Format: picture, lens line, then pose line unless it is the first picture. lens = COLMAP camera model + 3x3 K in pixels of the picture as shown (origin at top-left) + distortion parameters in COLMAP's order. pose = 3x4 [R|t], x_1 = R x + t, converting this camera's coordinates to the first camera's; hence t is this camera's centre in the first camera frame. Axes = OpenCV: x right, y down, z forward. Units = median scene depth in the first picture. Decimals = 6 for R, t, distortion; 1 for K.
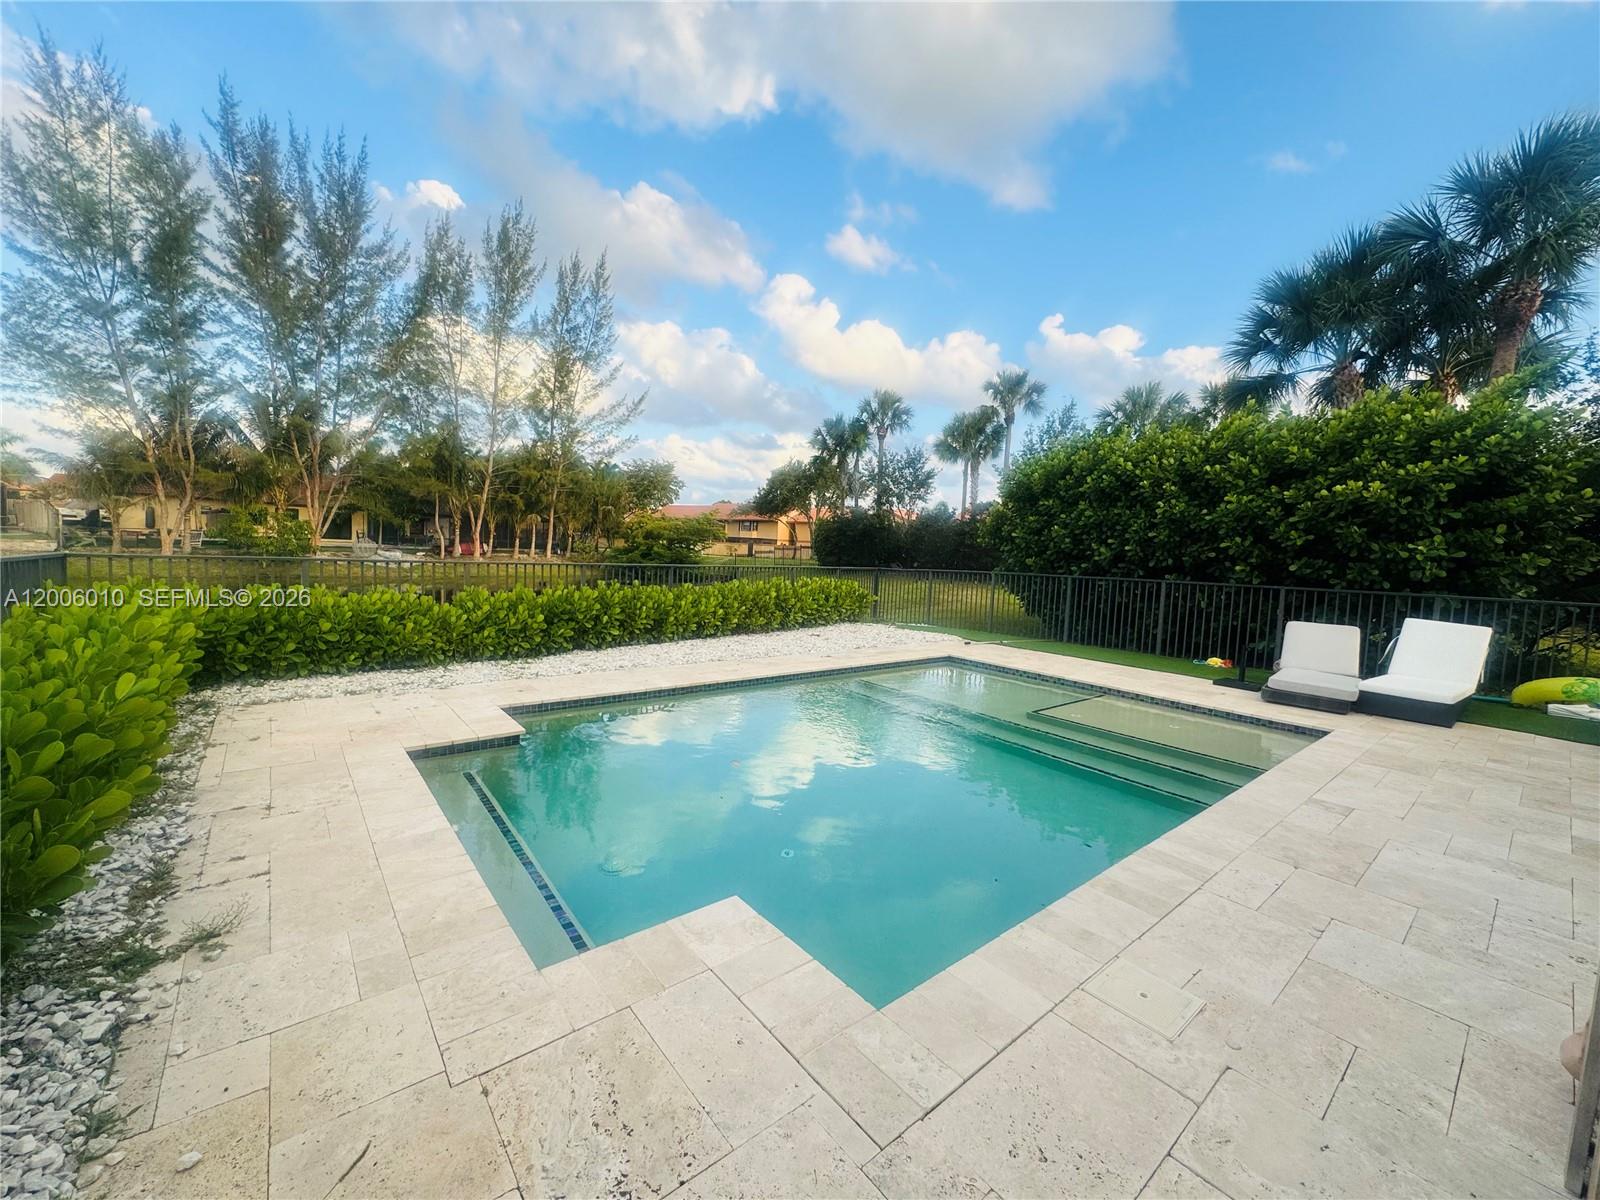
lens RADIAL K [[637.3, 0, 800.0], [0, 637.3, 600.0], [0, 0, 1]] dist [0.041552, -0.009677]
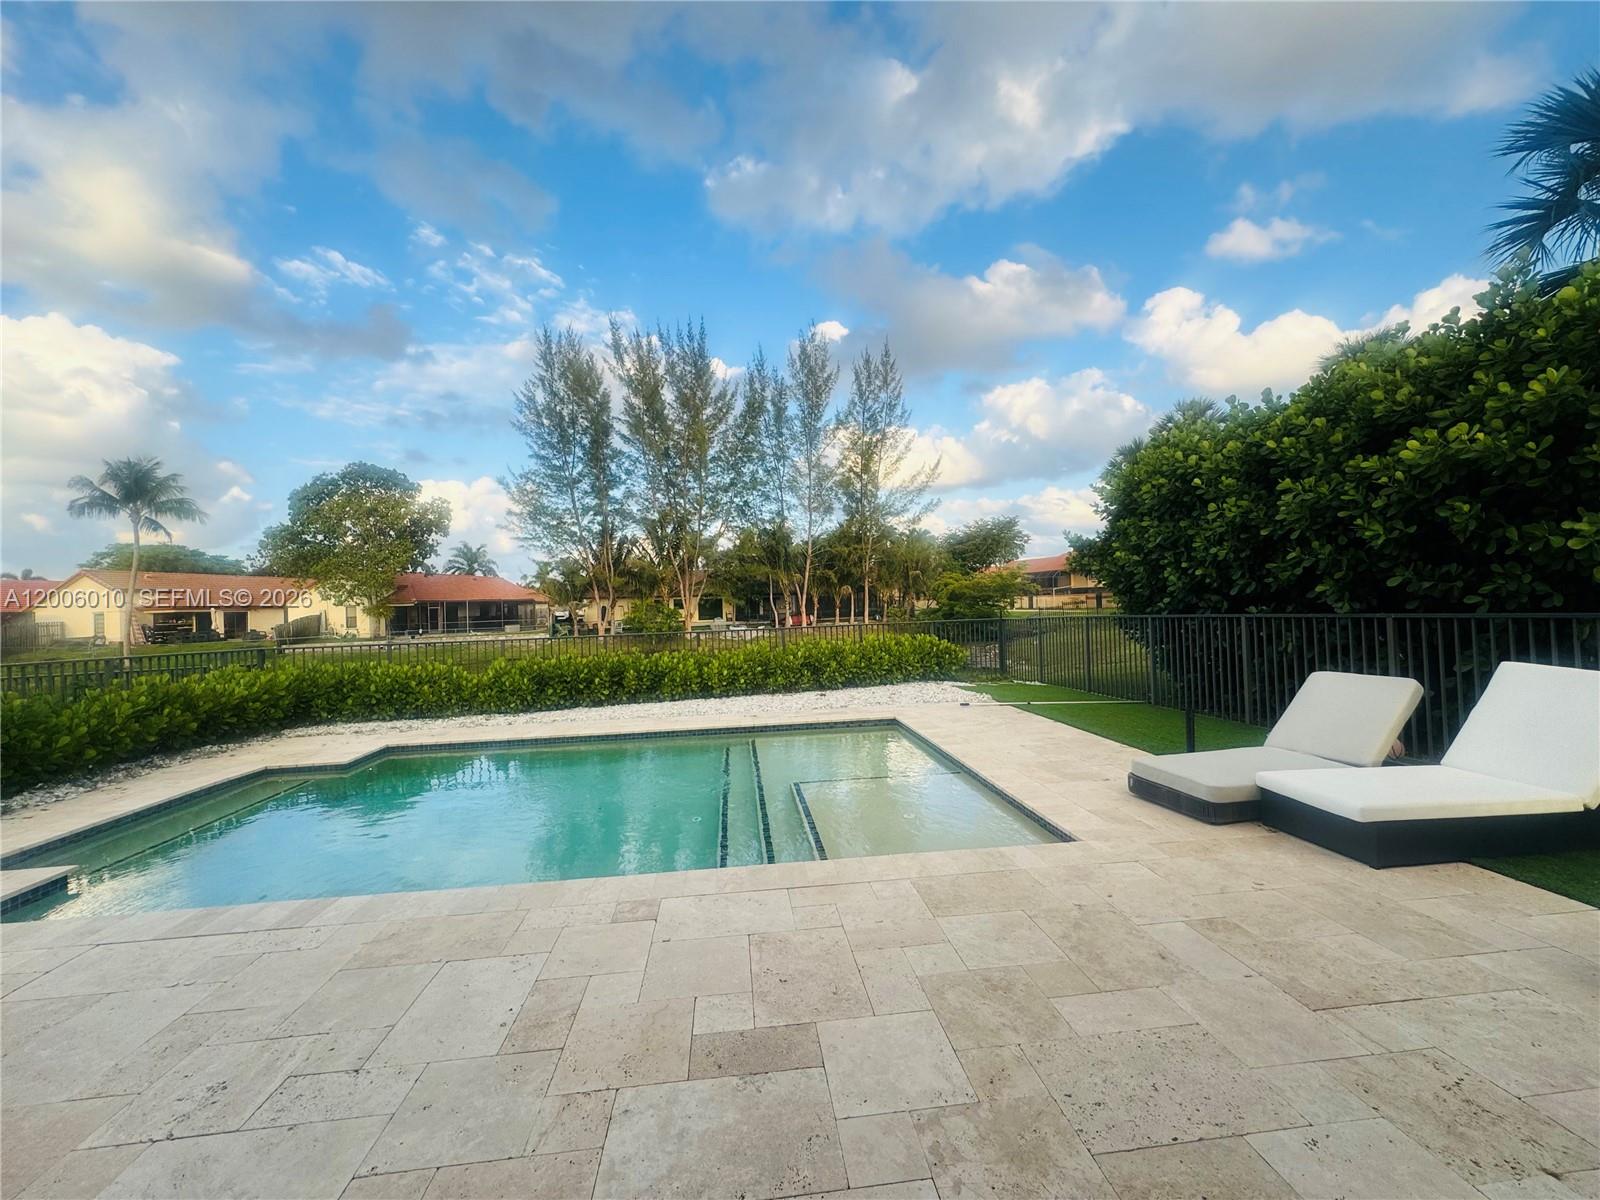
lens RADIAL K [[647.5, 0, 810.8], [0, 647.5, 597.8], [0, 0, 1]] dist [-0.003101, 0.000213]
pose [[0.843803, -0.080798, -0.530536, 0.127740], [0.028238, 0.993916, -0.106456, 0.003034], [0.535909, 0.074846, 0.840951, 0.039527]]
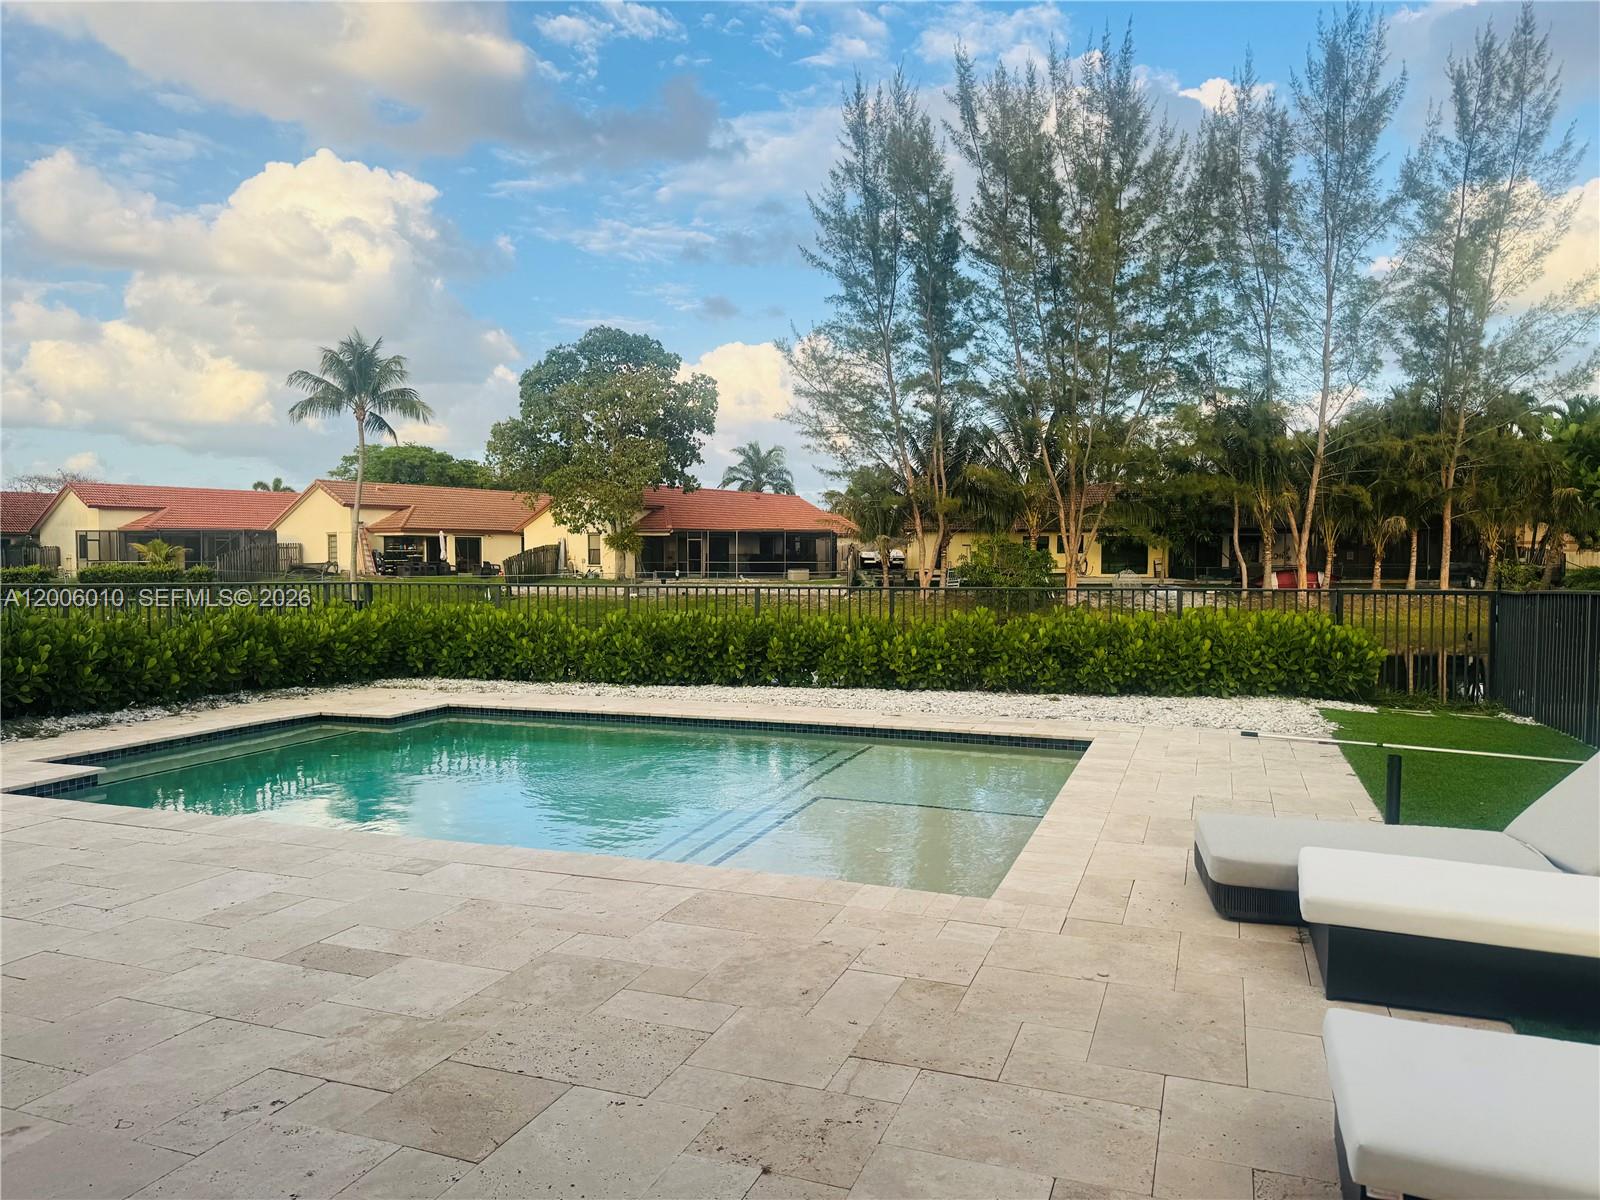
lens RADIAL K [[1147.2, 0, 800.0], [0, 1147.2, 600.0], [0, 0, 1]] dist [0.058766, -0.083918]
pose [[0.508236, -0.012487, -0.861127, 0.193278], [-0.047593, 0.997960, -0.042560, 0.004666], [0.859902, 0.062615, 0.506605, 0.062350]]
